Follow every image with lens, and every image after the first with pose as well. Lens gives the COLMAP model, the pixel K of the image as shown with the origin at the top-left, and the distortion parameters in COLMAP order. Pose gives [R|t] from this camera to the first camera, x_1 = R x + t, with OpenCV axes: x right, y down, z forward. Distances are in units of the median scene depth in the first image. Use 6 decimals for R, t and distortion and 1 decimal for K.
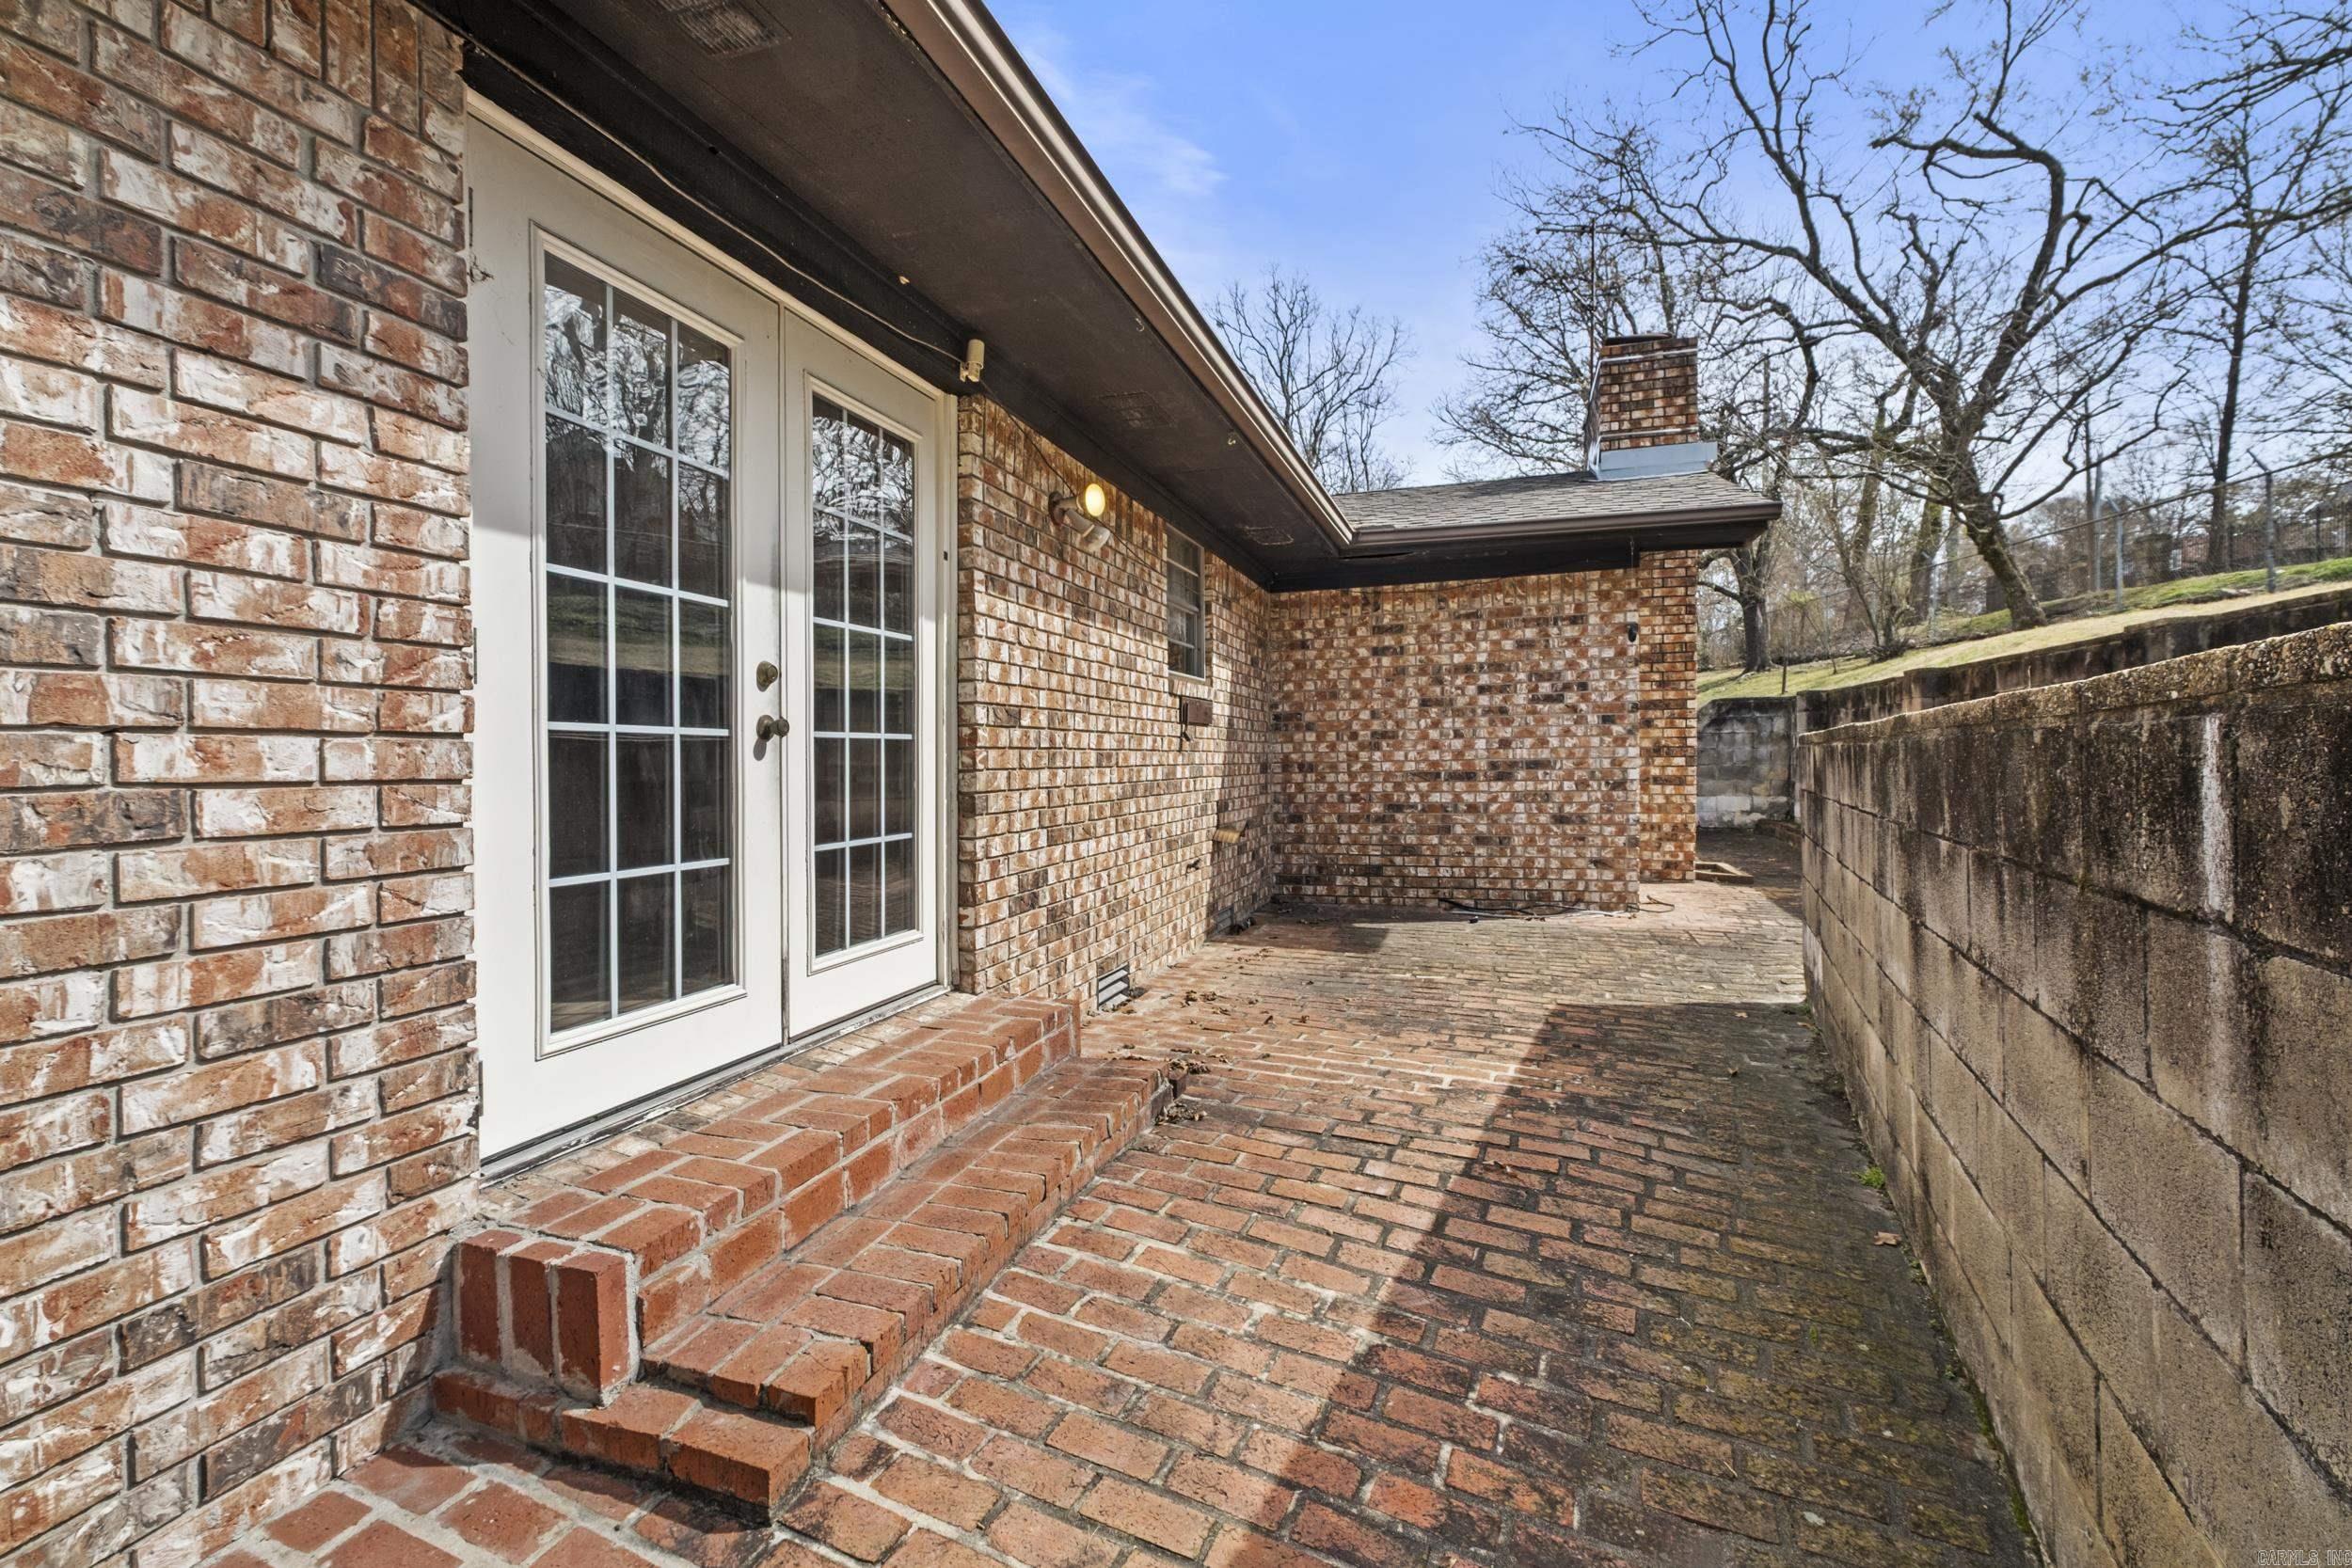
lens RADIAL K [[1023.5, 0, 1183.2], [0, 1023.5, 779.7], [0, 0, 1]] dist [0.006179, -0.002243]
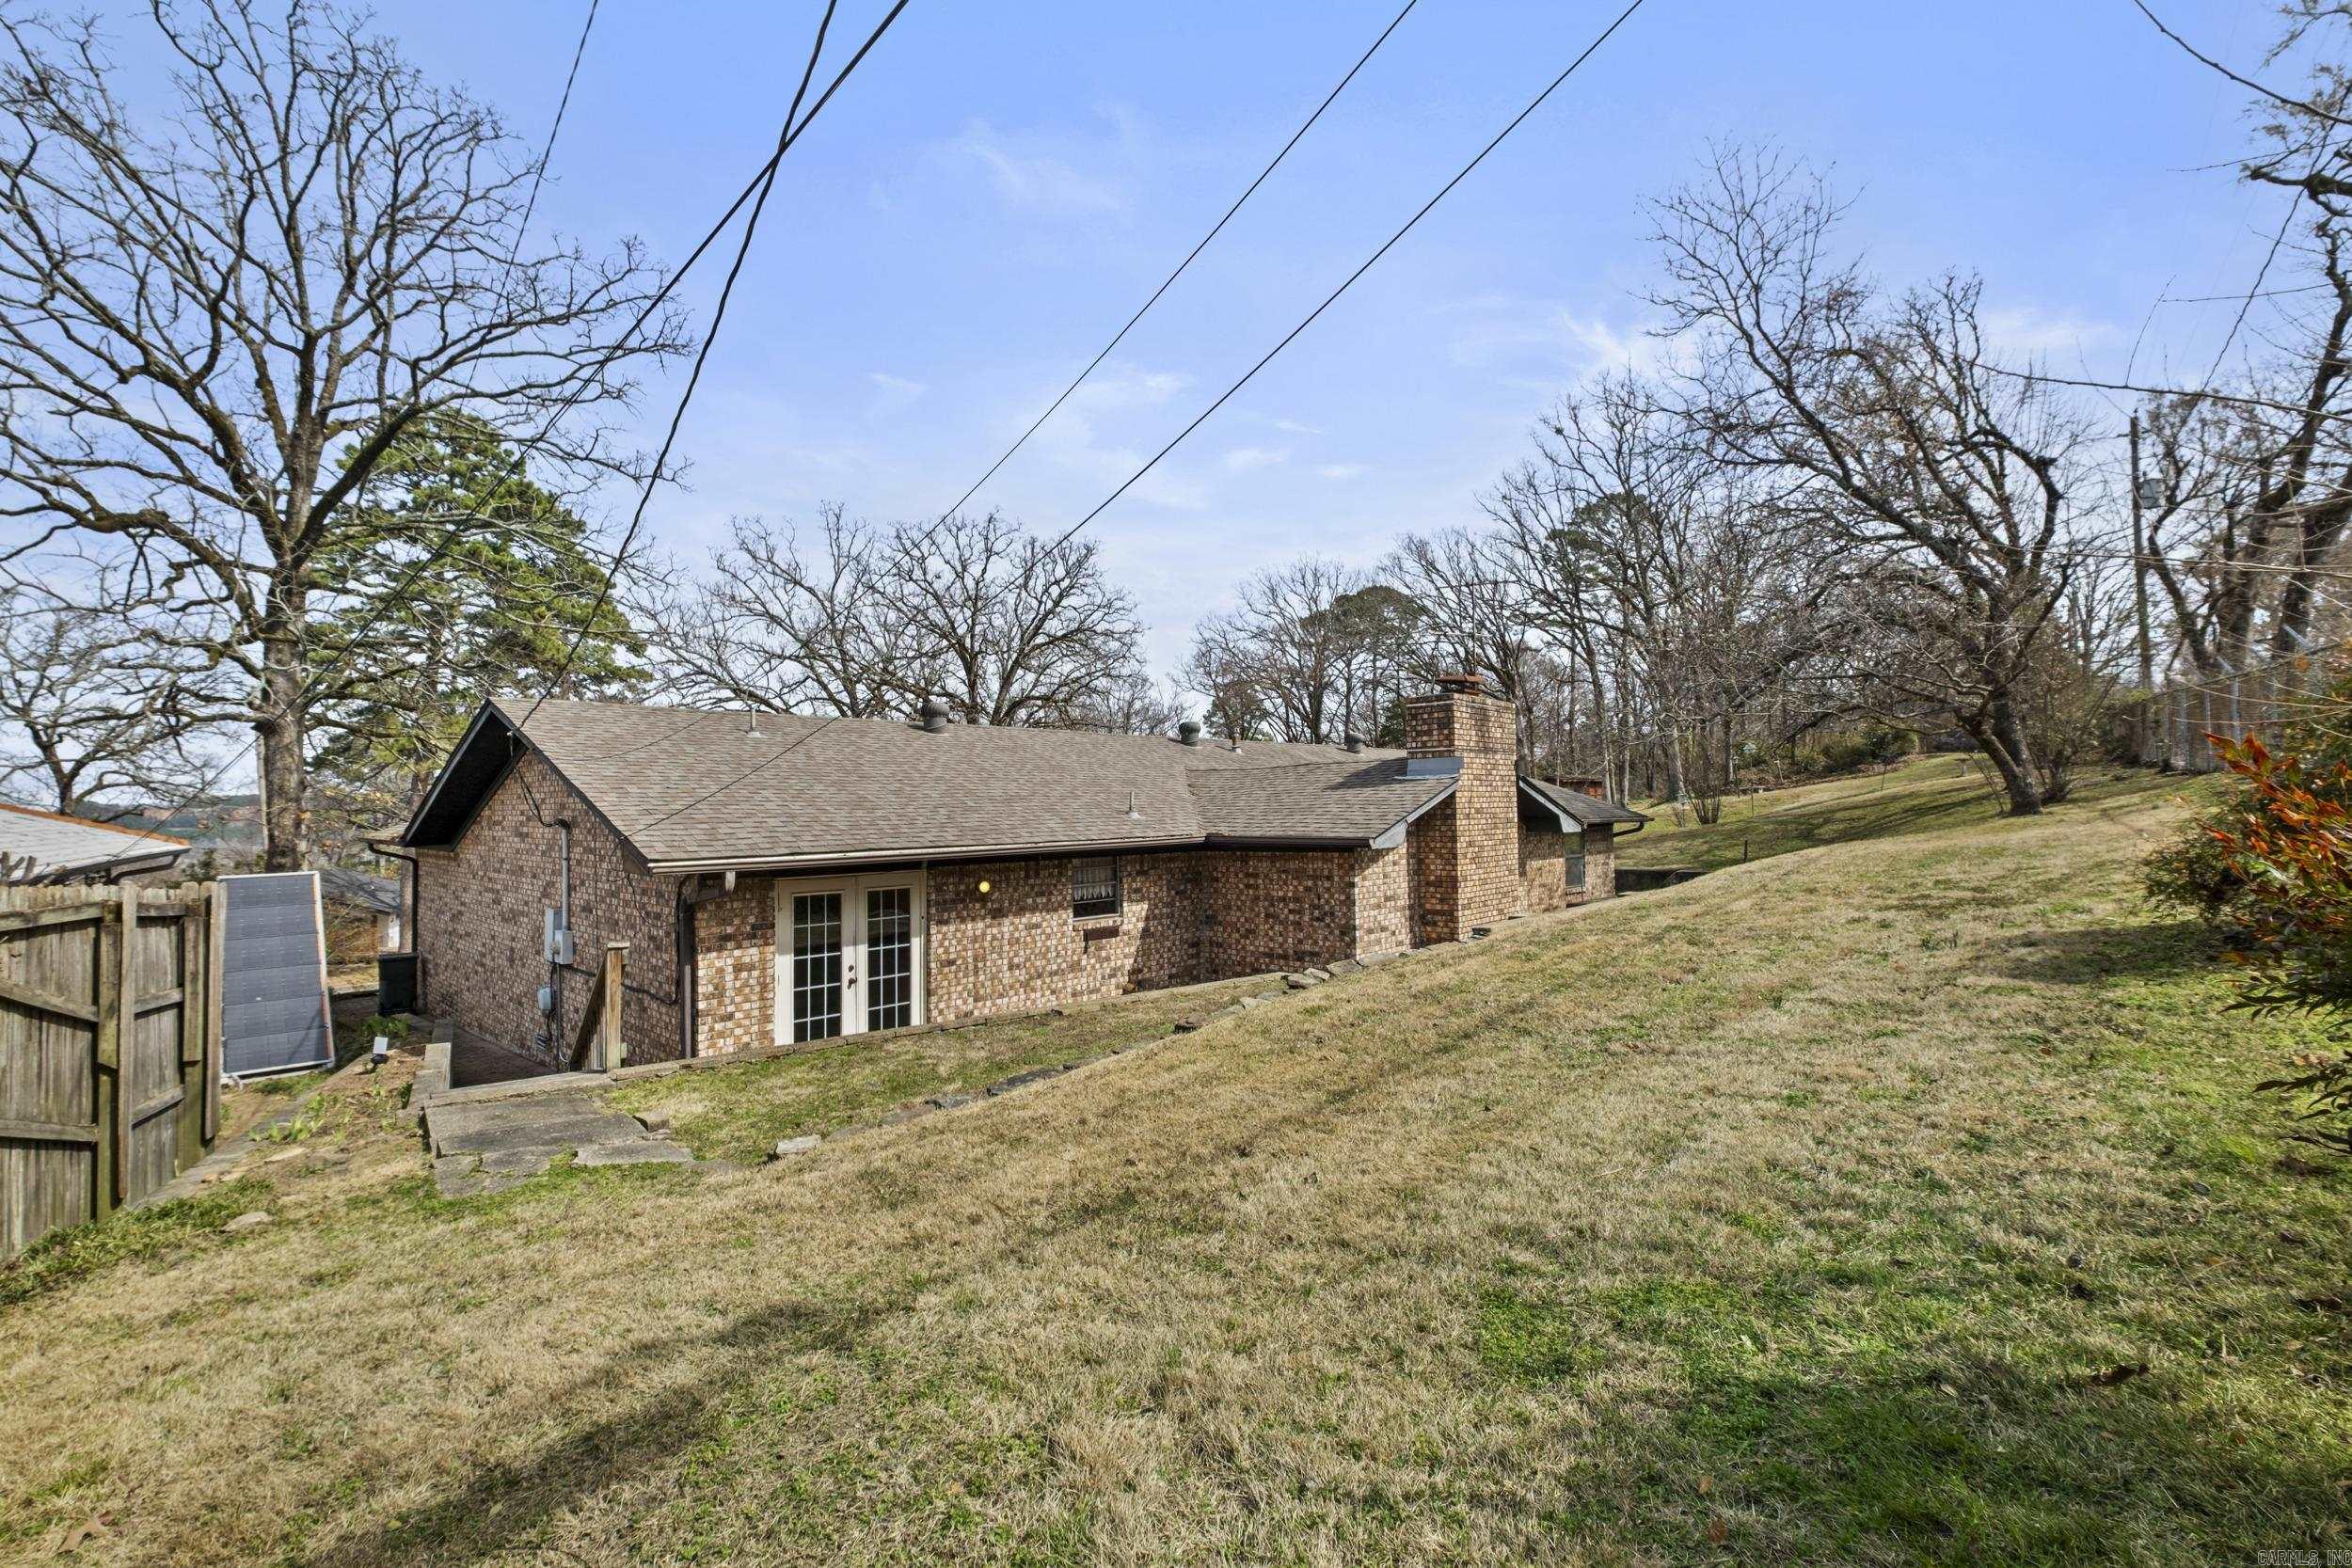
lens RADIAL K [[1023.5, 0, 1174.1], [0, 1023.5, 794.8], [0, 0, 1]] dist [0.006179, -0.002243]
pose [[0.888027, -0.009922, -0.459685, 0.943318], [-0.000923, 0.999727, -0.023361, -0.251602], [0.459791, 0.021170, 0.887775, -0.738747]]
